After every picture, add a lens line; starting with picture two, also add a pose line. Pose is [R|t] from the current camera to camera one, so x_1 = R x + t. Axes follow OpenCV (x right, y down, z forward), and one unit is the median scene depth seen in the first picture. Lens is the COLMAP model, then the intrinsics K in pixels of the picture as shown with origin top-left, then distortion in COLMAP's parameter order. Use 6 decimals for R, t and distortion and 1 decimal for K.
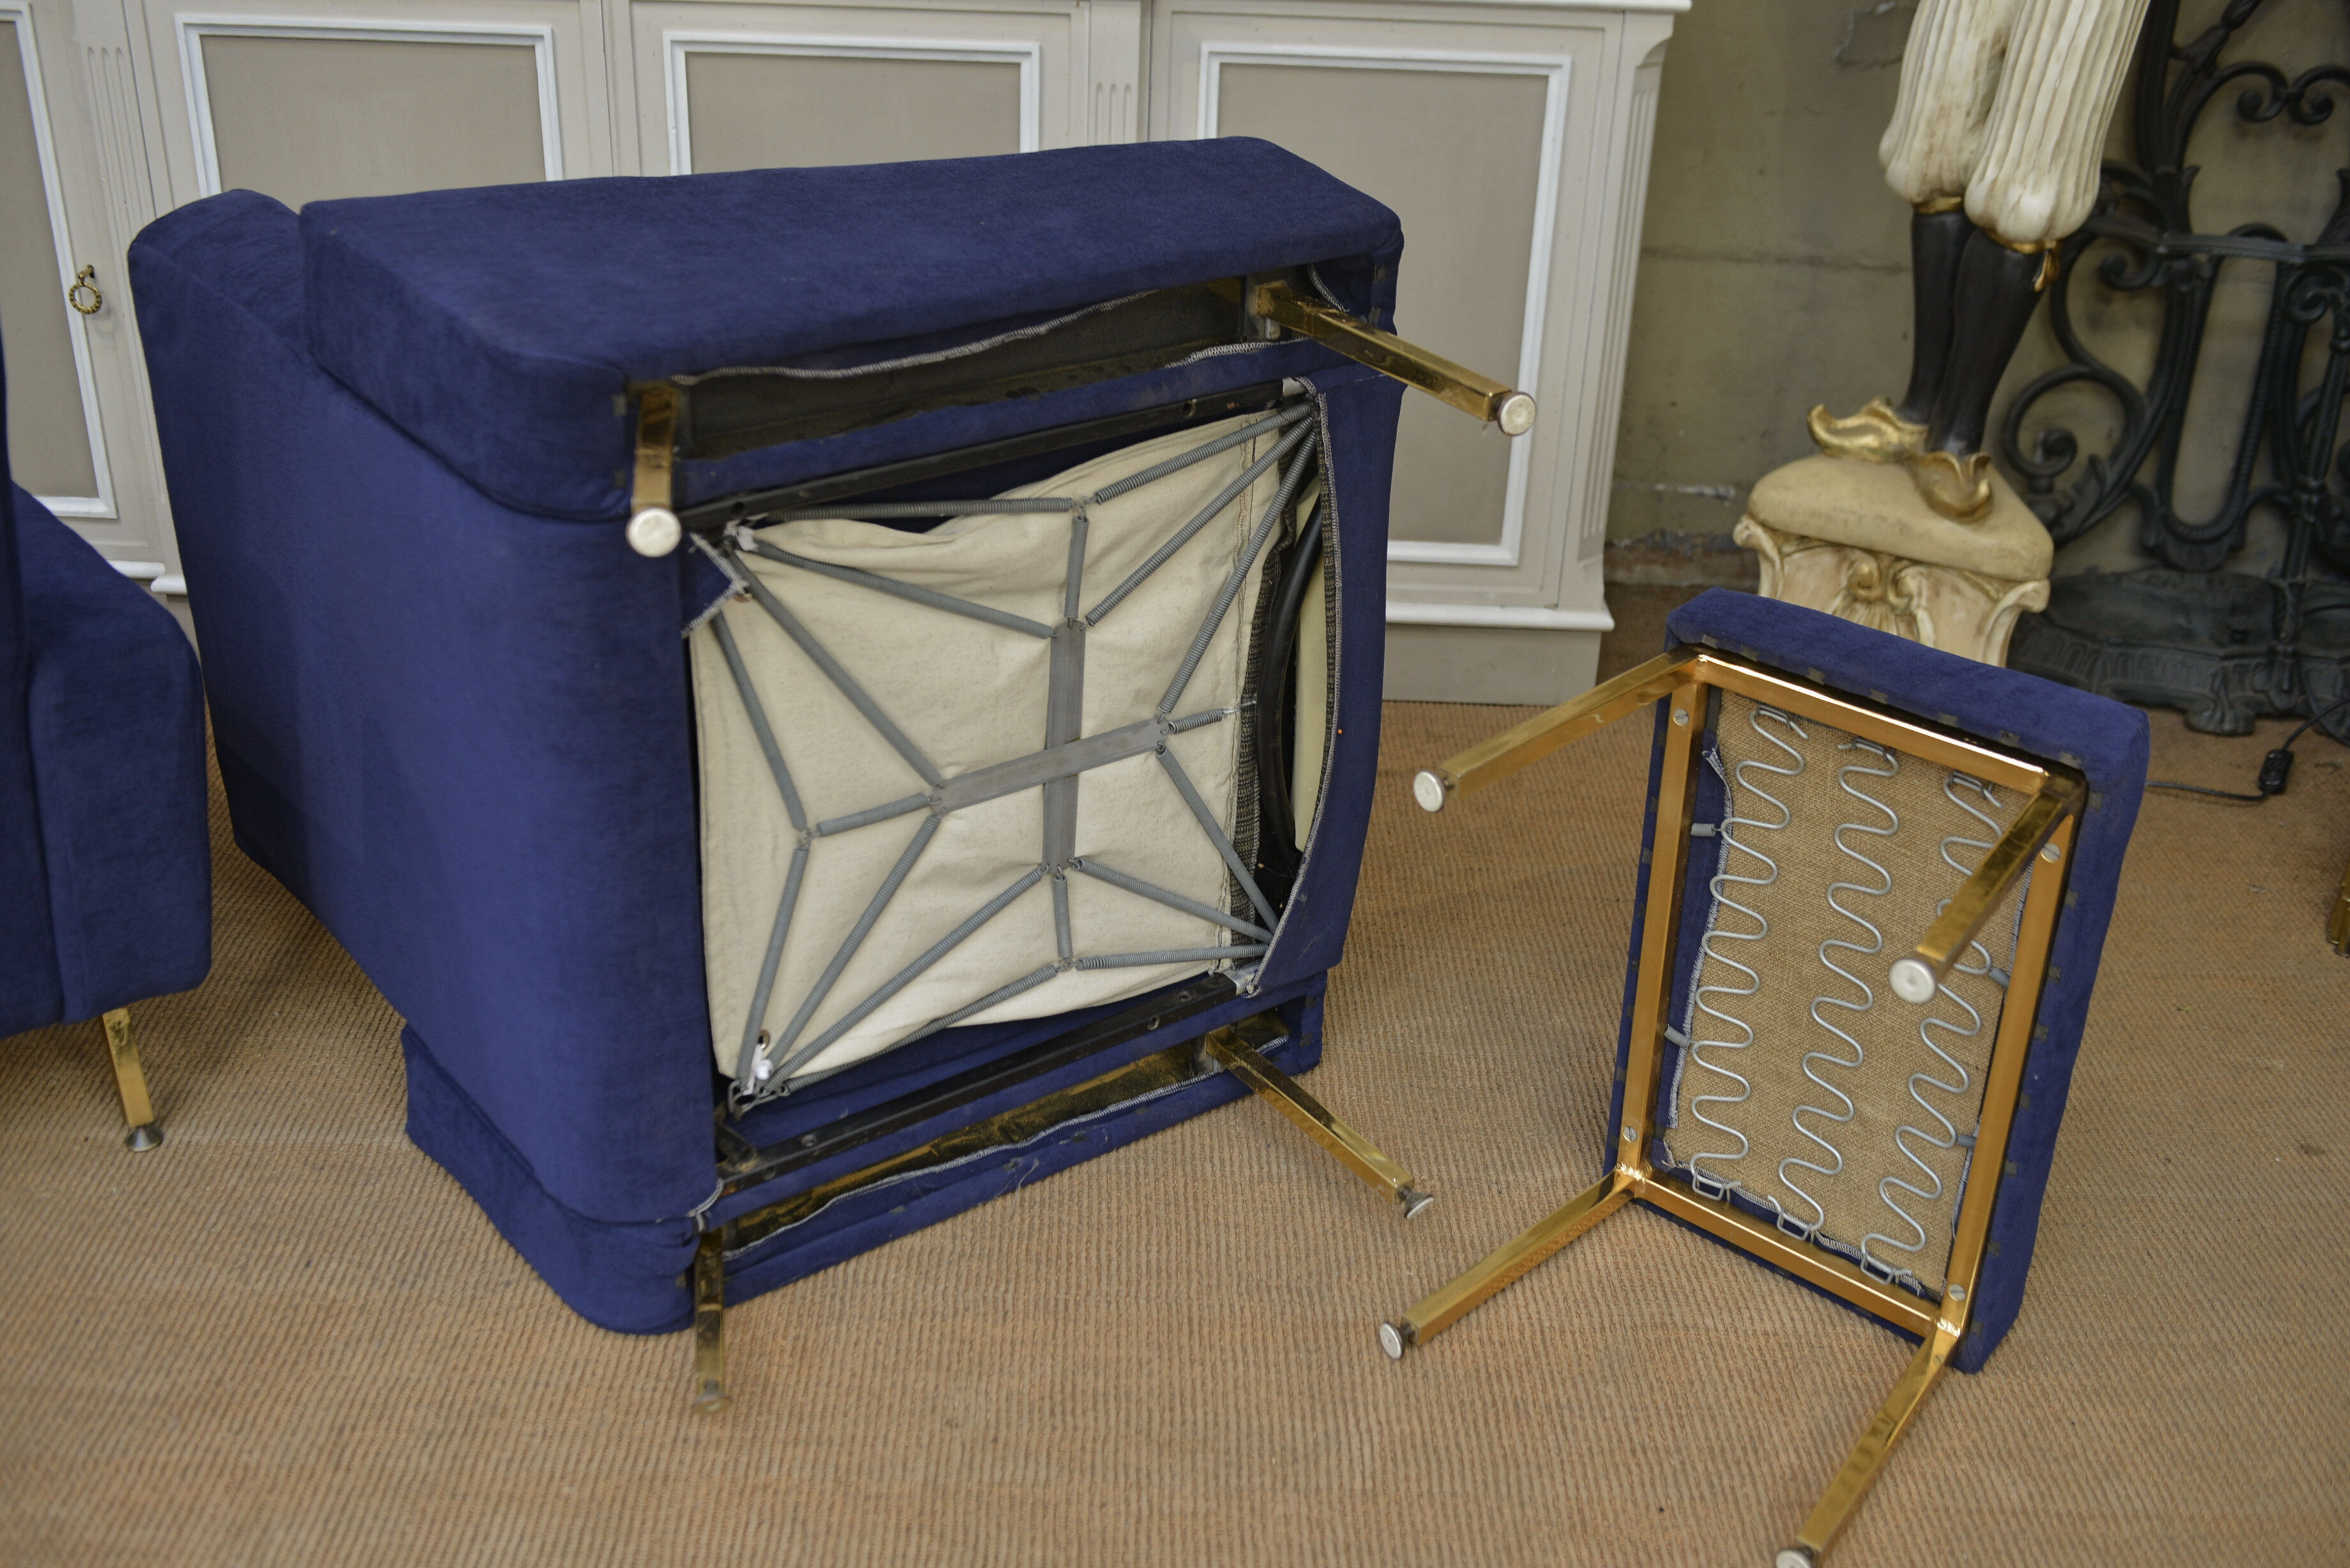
lens RADIAL K [[2427.5, 0, 1177.5], [0, 2427.5, 787.9], [0, 0, 1]] dist [-0.011704, -0.004192]
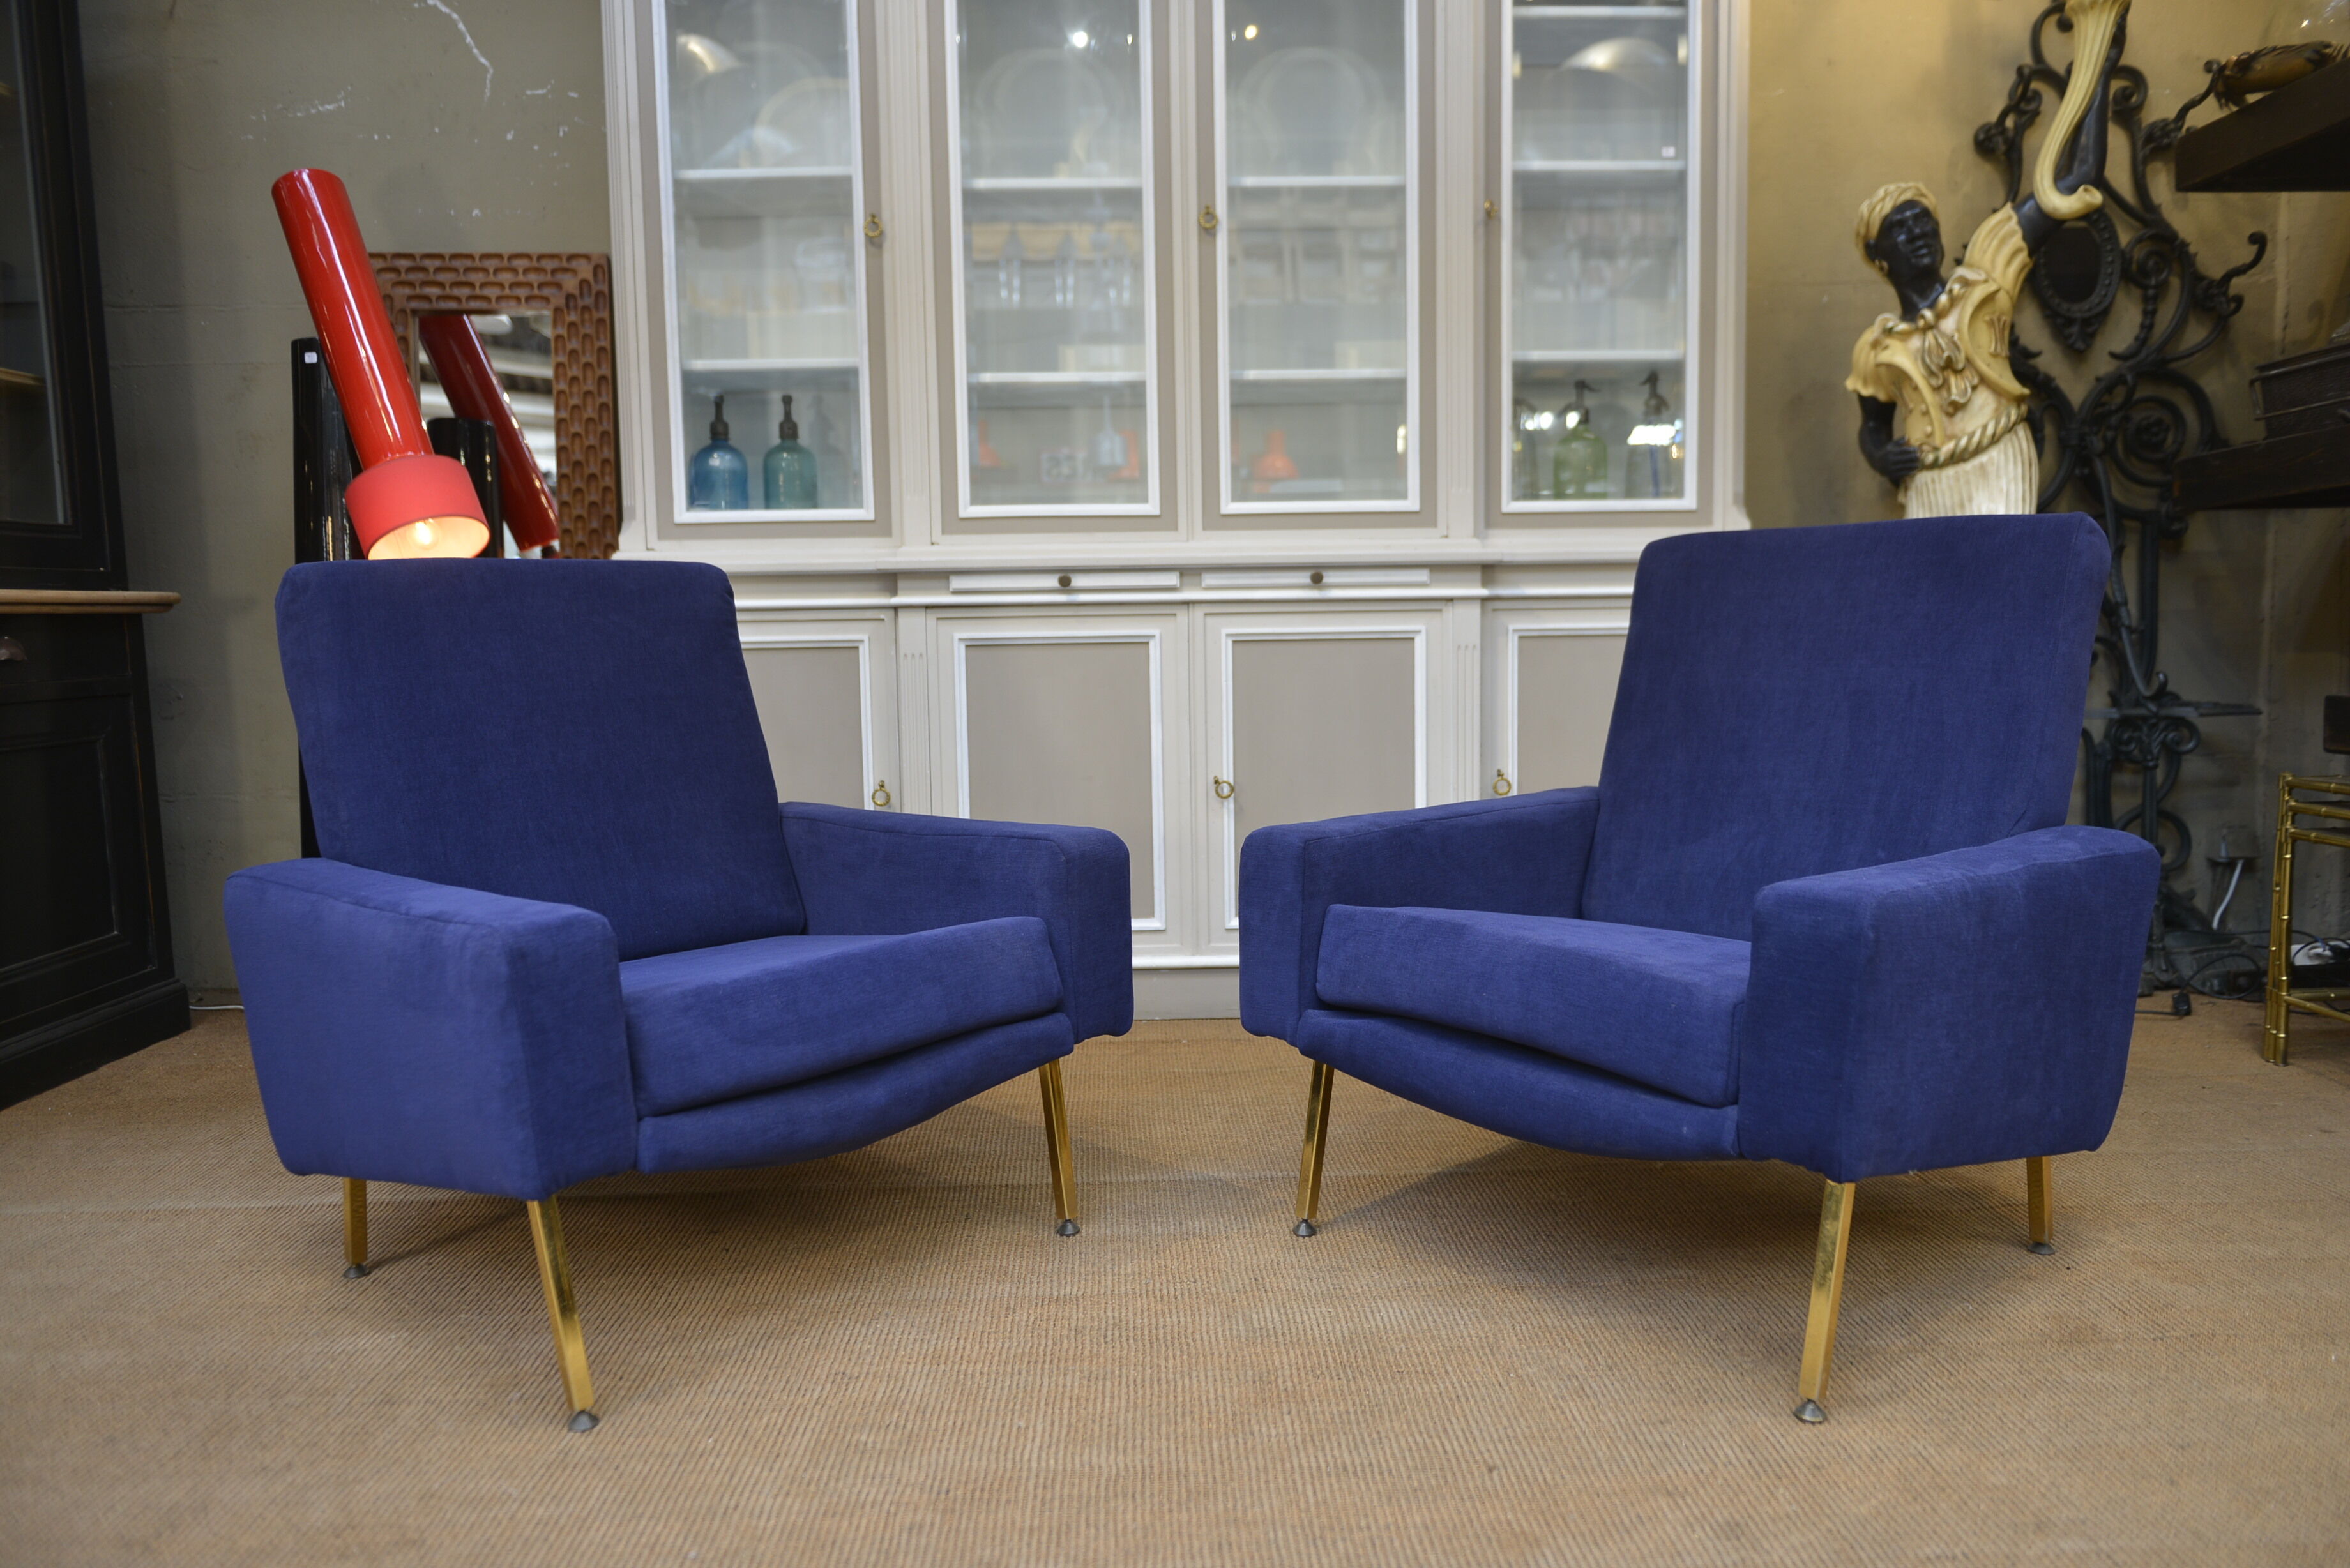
lens RADIAL K [[1624.4, 0, 1176.8], [0, 1624.4, 780.4], [0, 0, 1]] dist [-0.007399, -0.001671]
pose [[0.998303, -0.053005, 0.024099, -0.266521], [0.058165, 0.926920, -0.370723, 0.233657], [-0.002687, 0.371496, 0.928431, -0.092628]]
